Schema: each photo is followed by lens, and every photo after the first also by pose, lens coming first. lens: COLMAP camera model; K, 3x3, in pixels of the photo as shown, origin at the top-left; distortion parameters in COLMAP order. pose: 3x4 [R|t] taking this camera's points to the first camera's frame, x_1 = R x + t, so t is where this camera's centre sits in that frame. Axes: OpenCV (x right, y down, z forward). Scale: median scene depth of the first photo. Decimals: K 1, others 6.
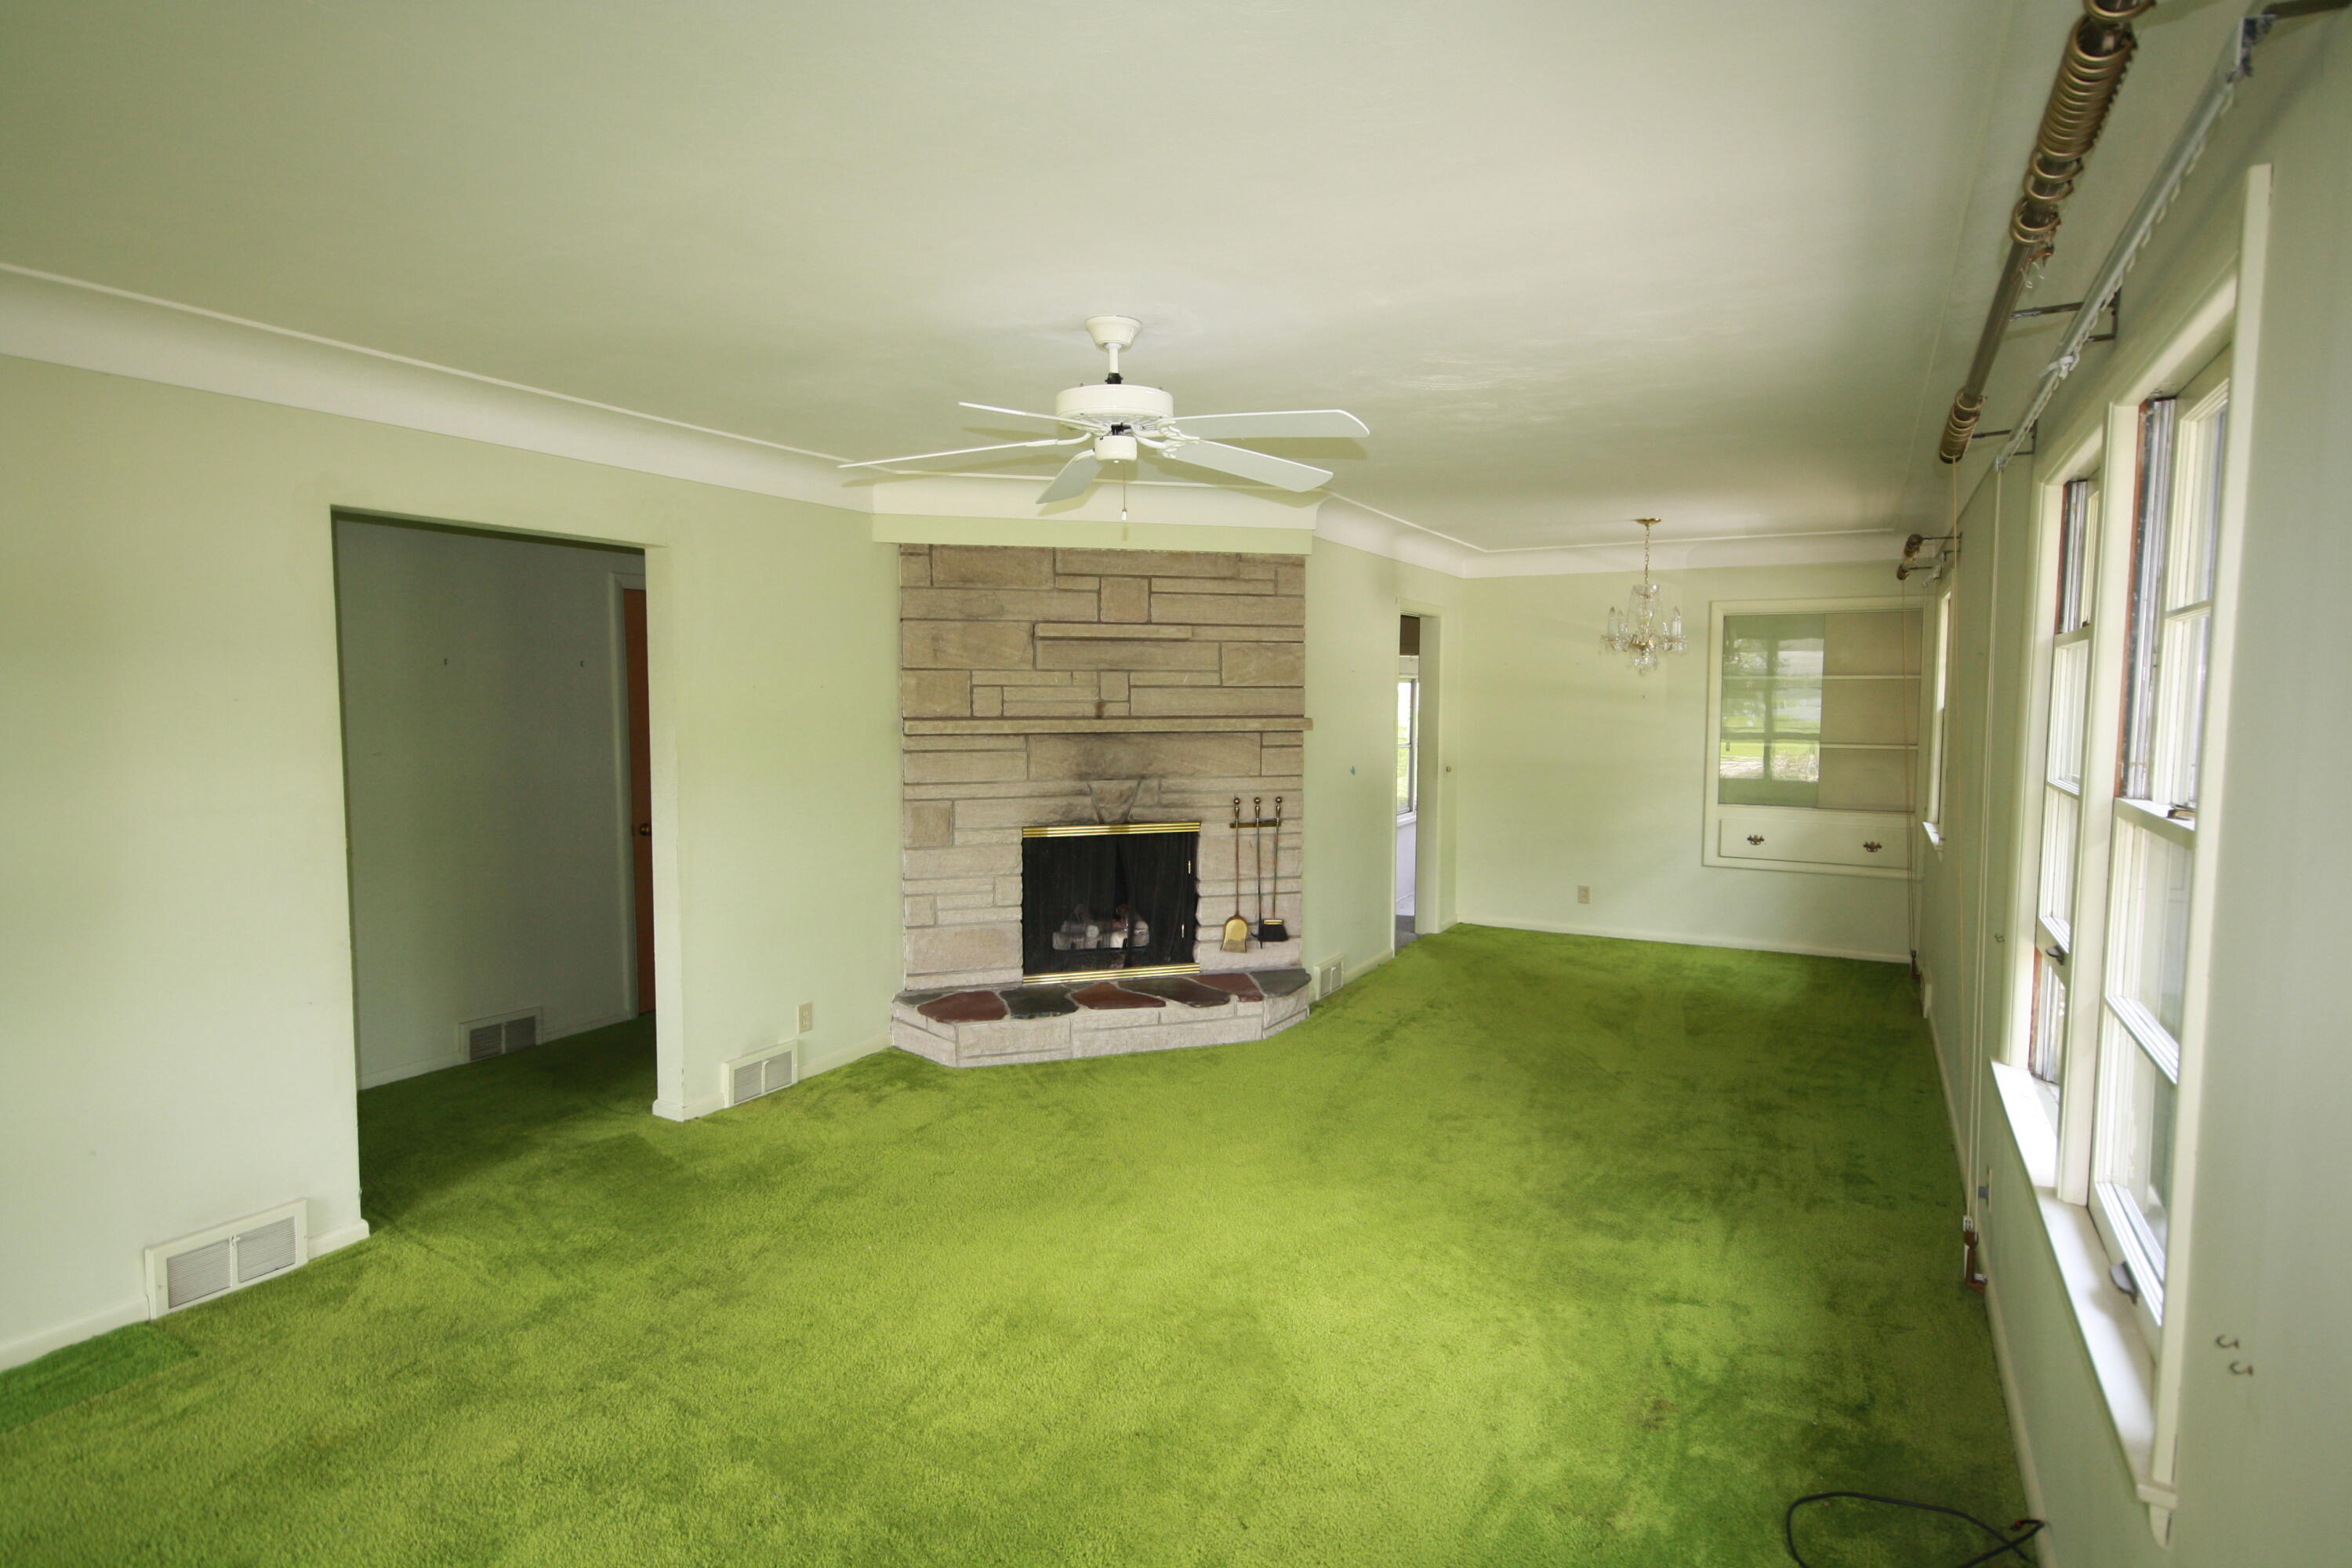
lens RADIAL K [[1208.4, 0, 1183.6], [0, 1208.4, 774.6], [0, 0, 1]] dist [0.023321, 0.000394]
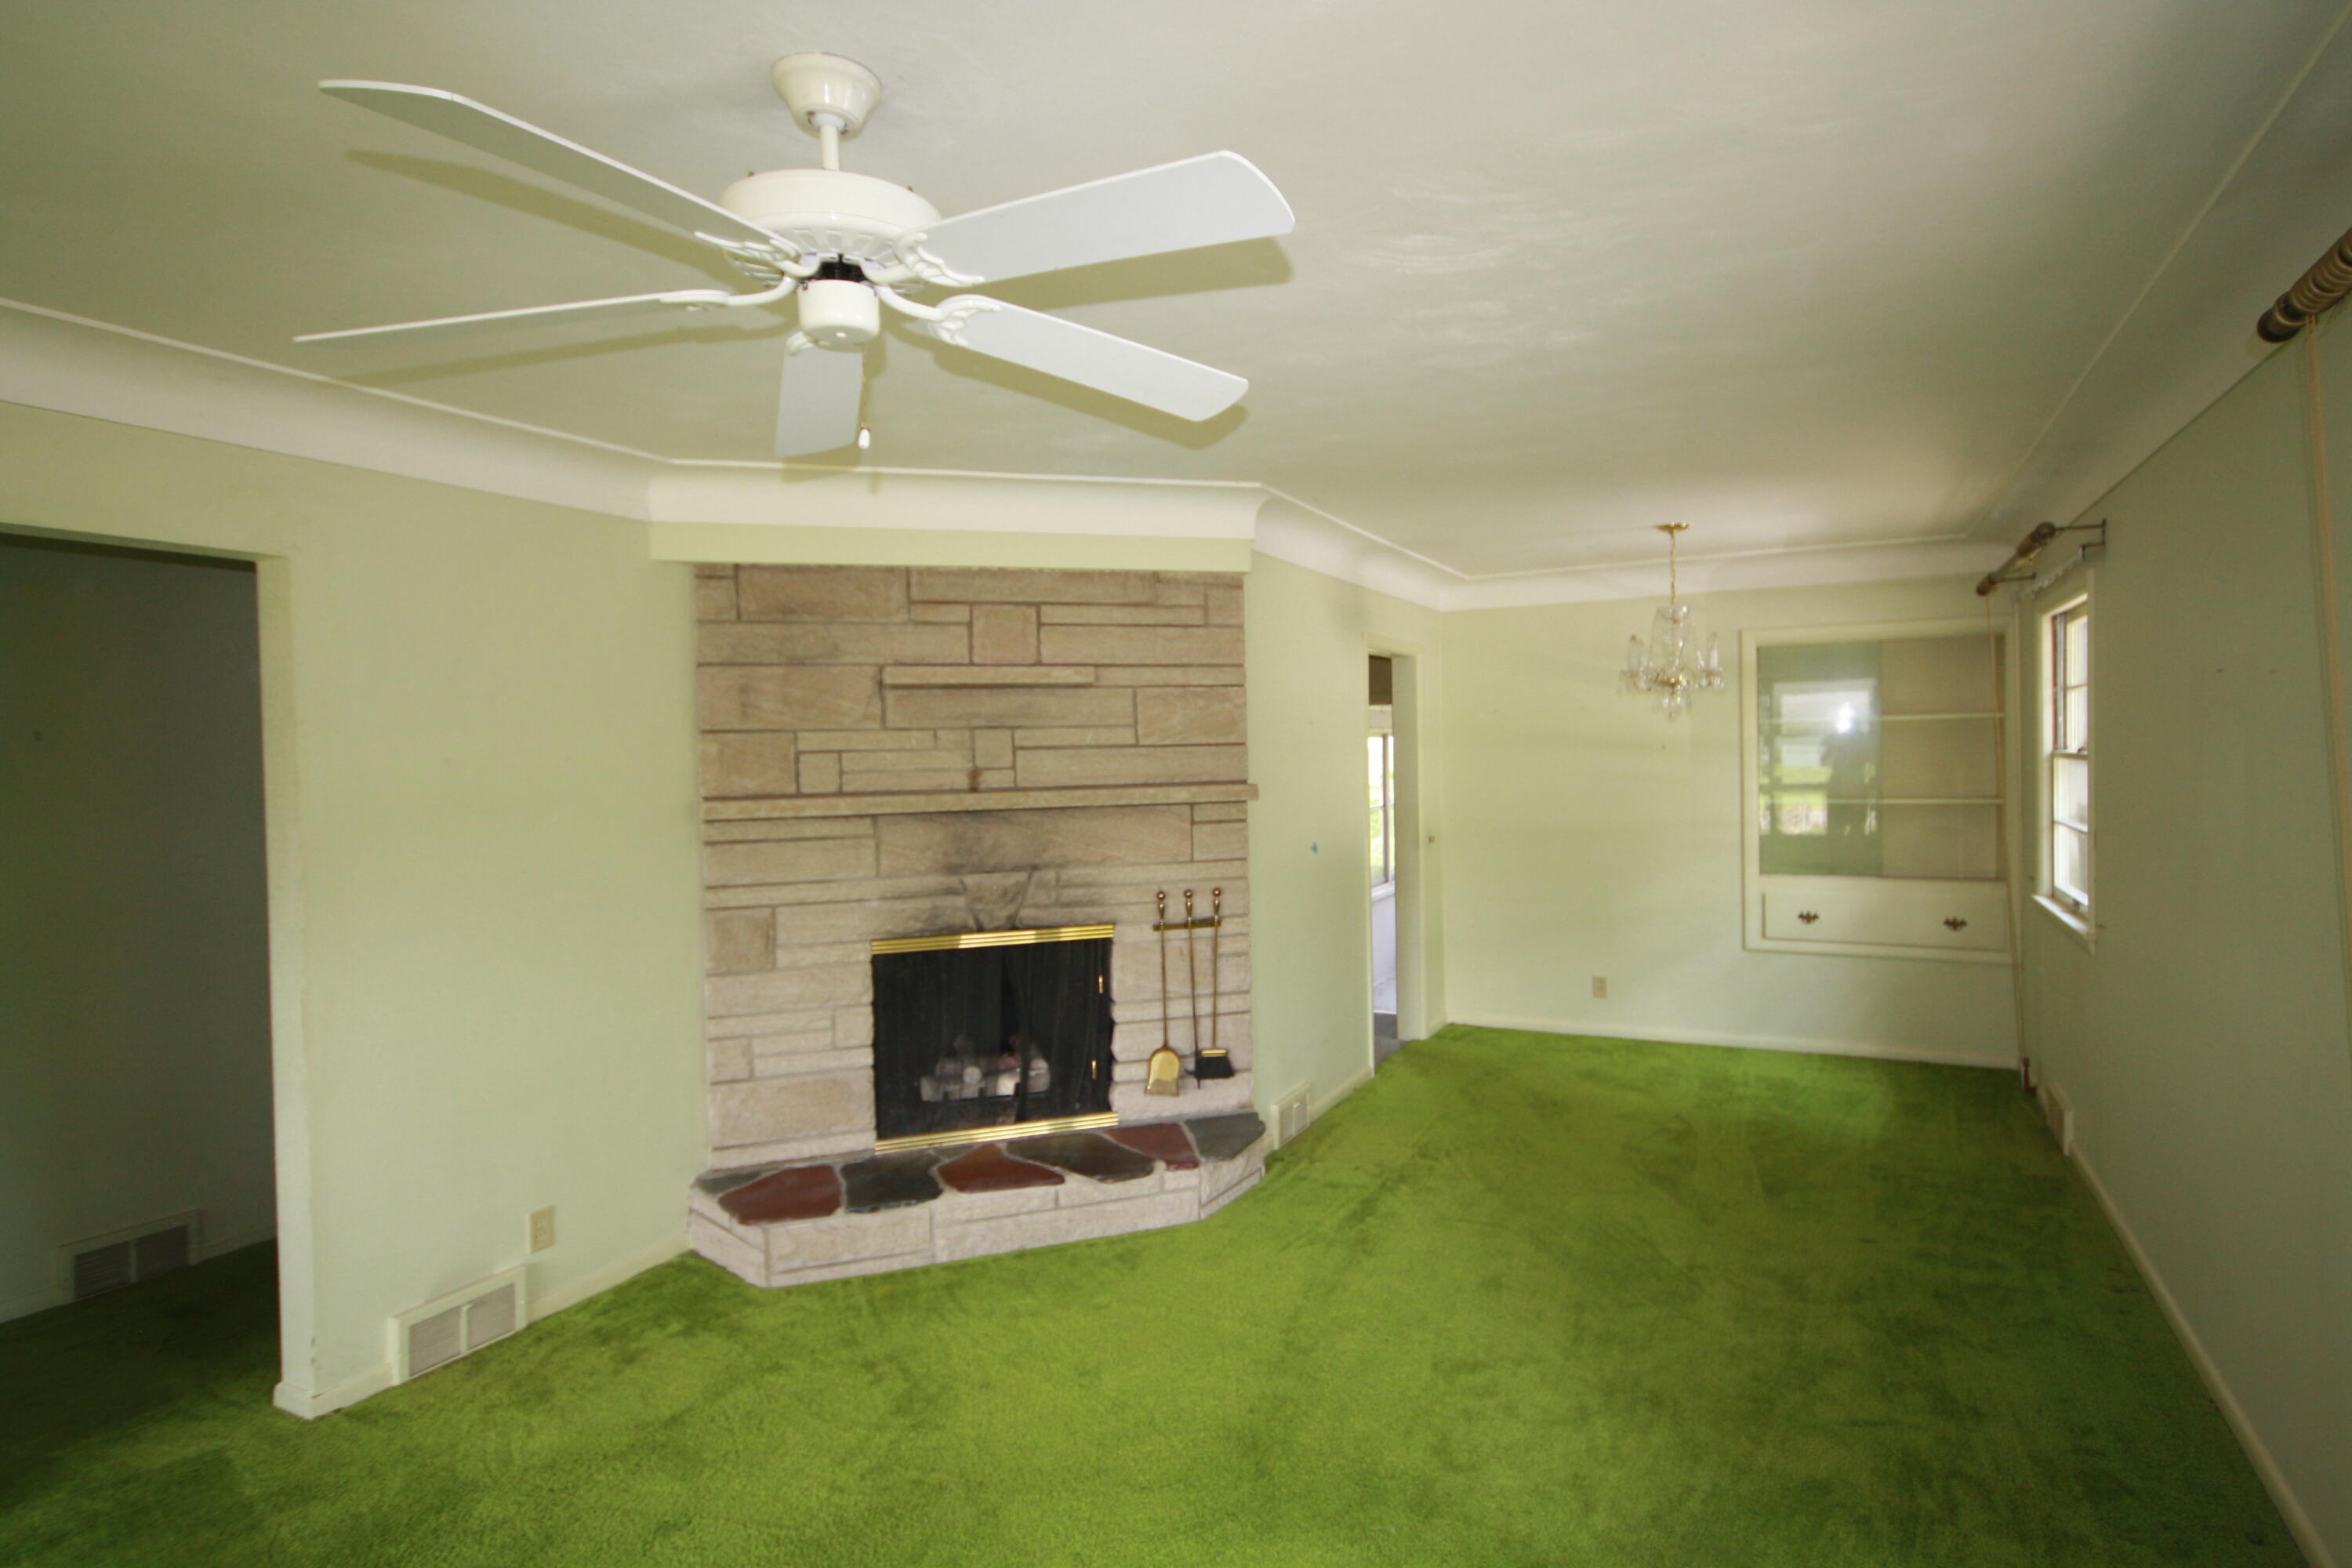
lens RADIAL K [[1208.4, 0, 1171.8], [0, 1208.4, 790.6], [0, 0, 1]] dist [0.023321, 0.000394]
pose [[0.999625, -0.024016, 0.013190, 0.044524], [0.024499, 0.998988, -0.037713, -0.015871], [-0.012271, 0.038022, 0.999202, 0.250631]]
